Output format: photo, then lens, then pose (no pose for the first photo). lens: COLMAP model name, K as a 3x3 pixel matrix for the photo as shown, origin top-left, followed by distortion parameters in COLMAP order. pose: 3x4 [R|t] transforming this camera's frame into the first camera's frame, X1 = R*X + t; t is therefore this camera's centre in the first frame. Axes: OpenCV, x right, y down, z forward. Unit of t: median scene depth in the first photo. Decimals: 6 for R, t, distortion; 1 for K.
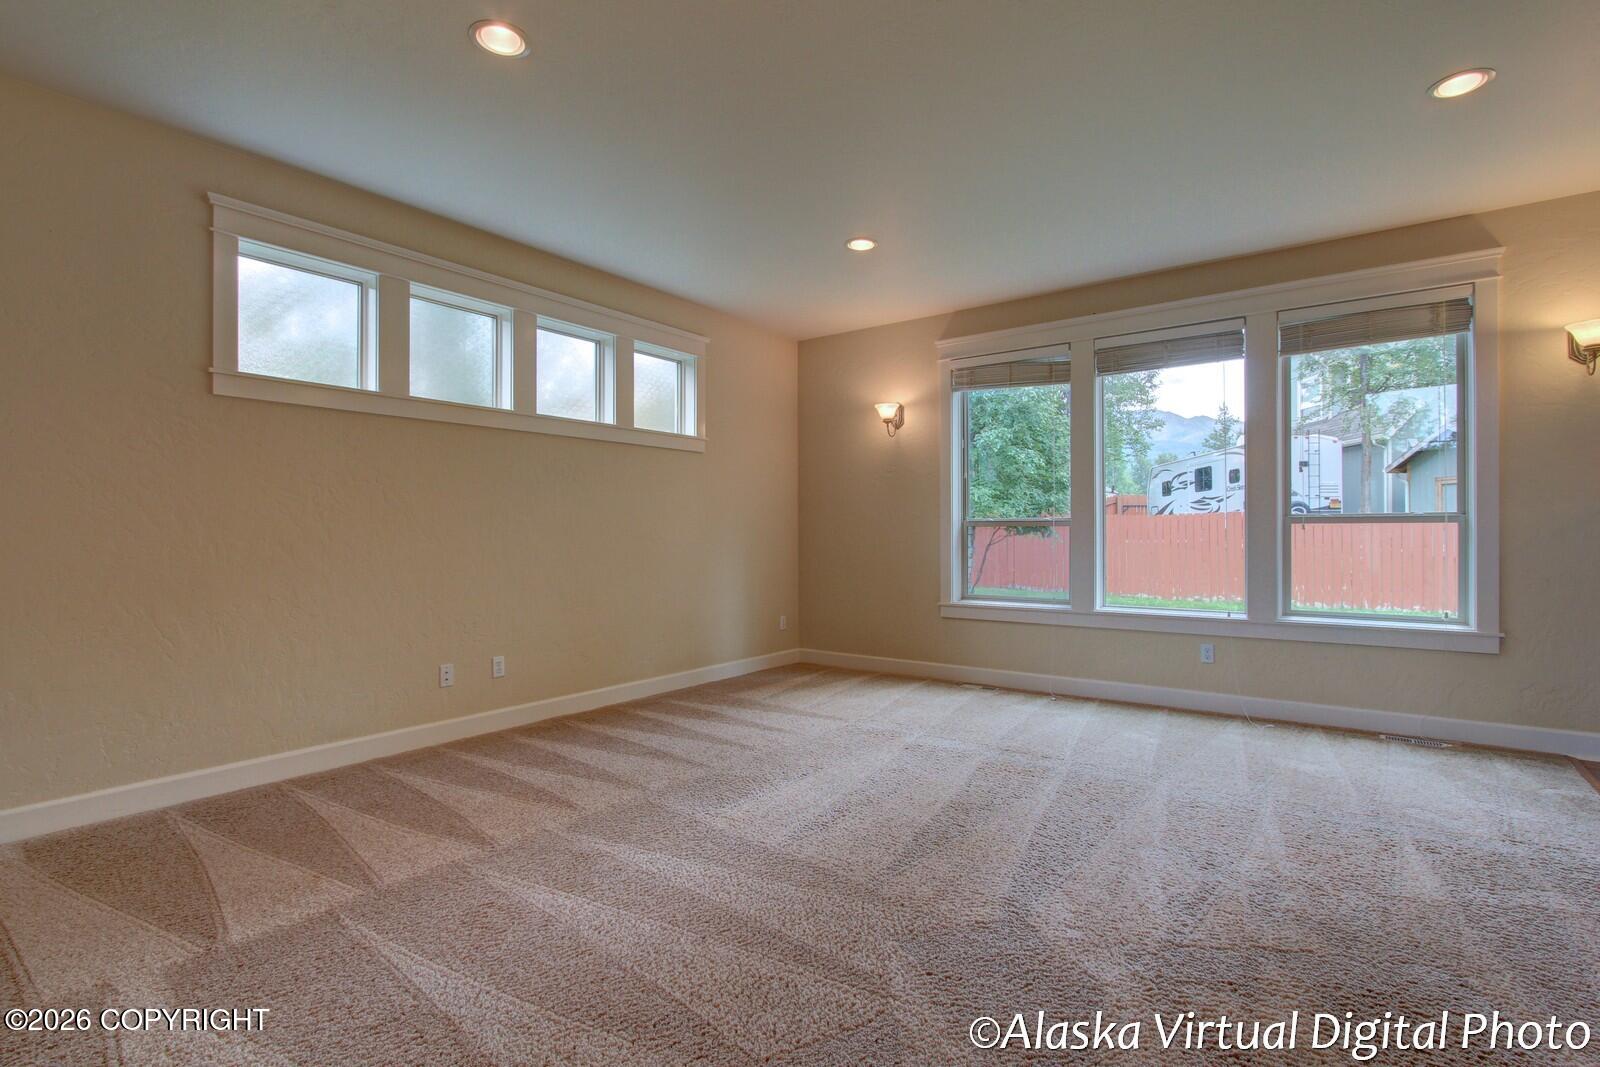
lens RADIAL K [[800.8, 0, 800.0], [0, 800.8, 533.5], [0, 0, 1]] dist [-0.003240, -0.000144]
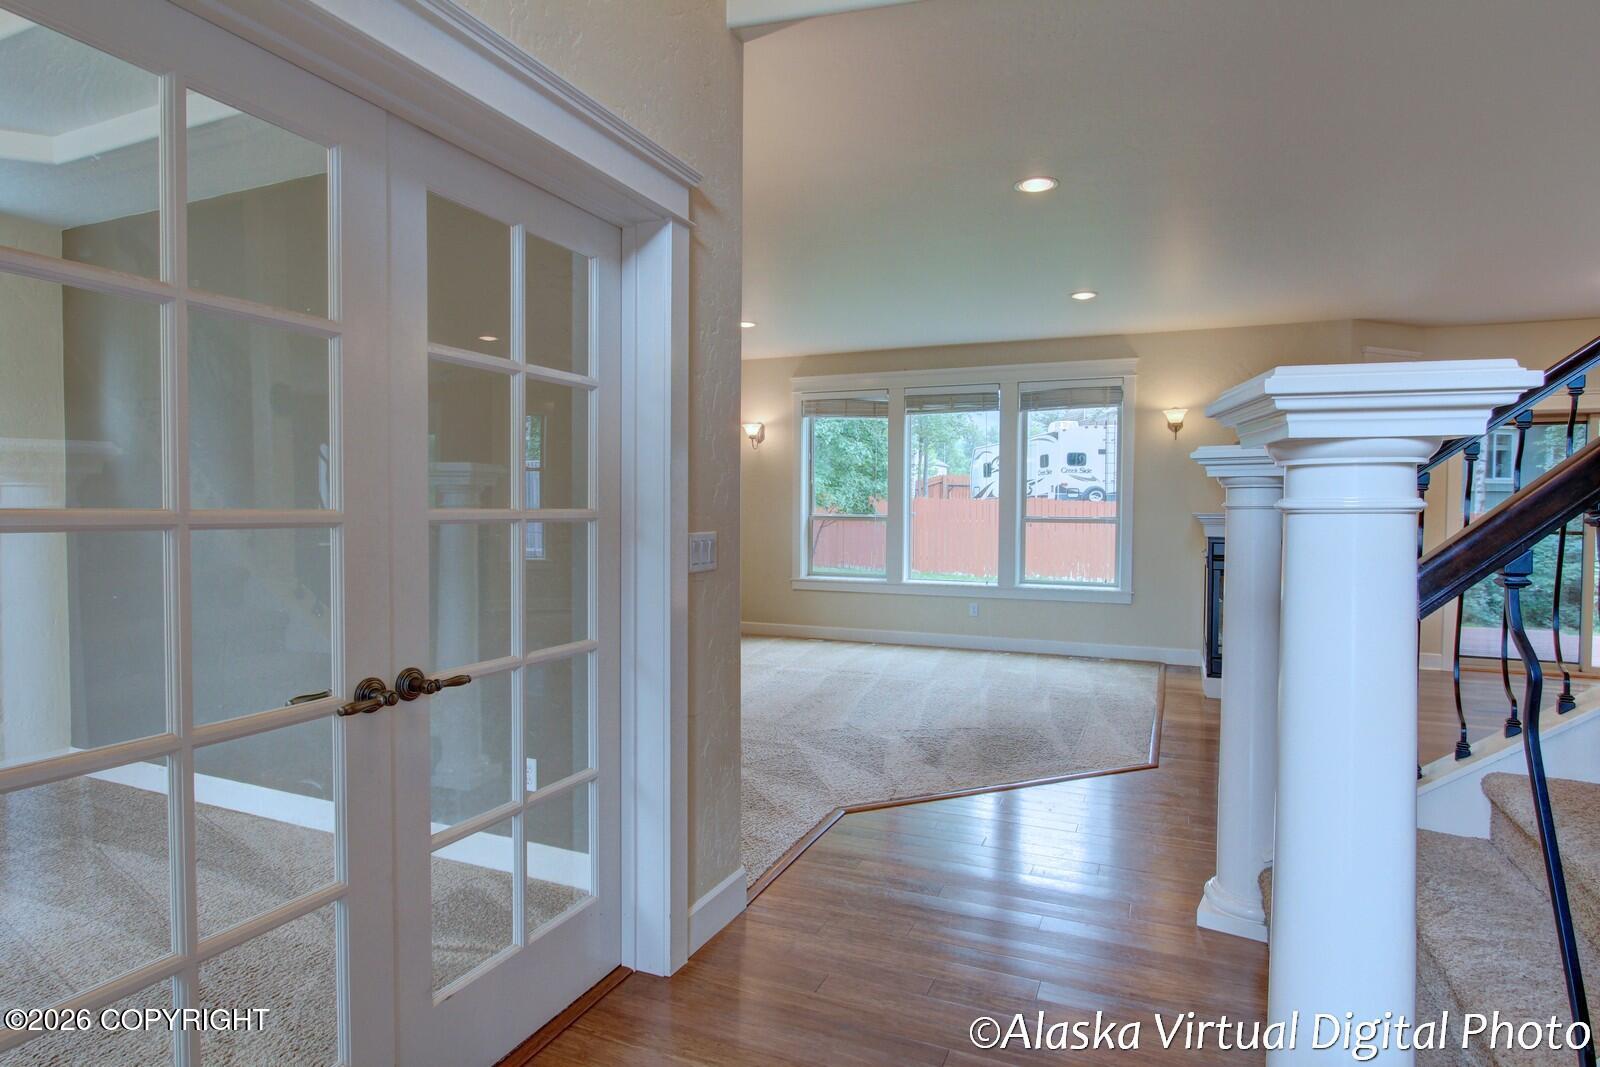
lens RADIAL K [[881.2, 0, 800.0], [0, 881.2, 533.5], [0, 0, 1]] dist [-0.001845, -0.000250]
pose [[0.977072, 0.001541, 0.212901, -0.131614], [-0.007296, 0.999629, 0.026251, -0.027199], [-0.212782, -0.027203, 0.976721, -0.450358]]
